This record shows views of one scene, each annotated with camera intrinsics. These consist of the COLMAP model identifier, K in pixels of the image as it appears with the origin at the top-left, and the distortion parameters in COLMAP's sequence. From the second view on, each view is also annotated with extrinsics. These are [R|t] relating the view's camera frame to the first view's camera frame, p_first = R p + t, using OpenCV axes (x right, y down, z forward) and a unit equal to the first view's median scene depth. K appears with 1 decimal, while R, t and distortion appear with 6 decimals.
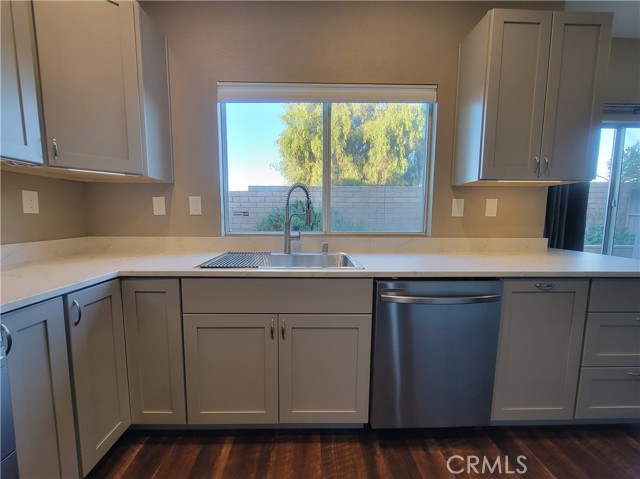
lens RADIAL K [[262.9, 0, 316.6], [0, 262.9, 244.3], [0, 0, 1]] dist [-0.001523, -0.000029]
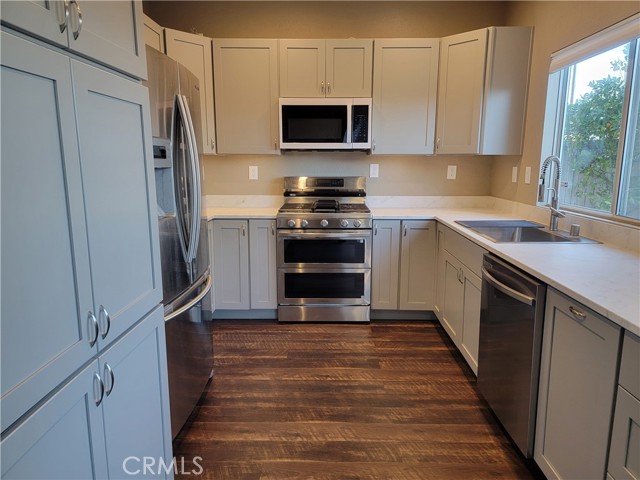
lens RADIAL K [[447.0, 0, 325.7], [0, 447.0, 238.3], [0, 0, 1]] dist [0.063479, -0.017699]
pose [[-0.031809, 0.169406, -0.985033, 1.964841], [-0.112756, 0.978632, 0.171946, -0.163180], [0.993113, 0.116538, -0.012028, 0.306121]]
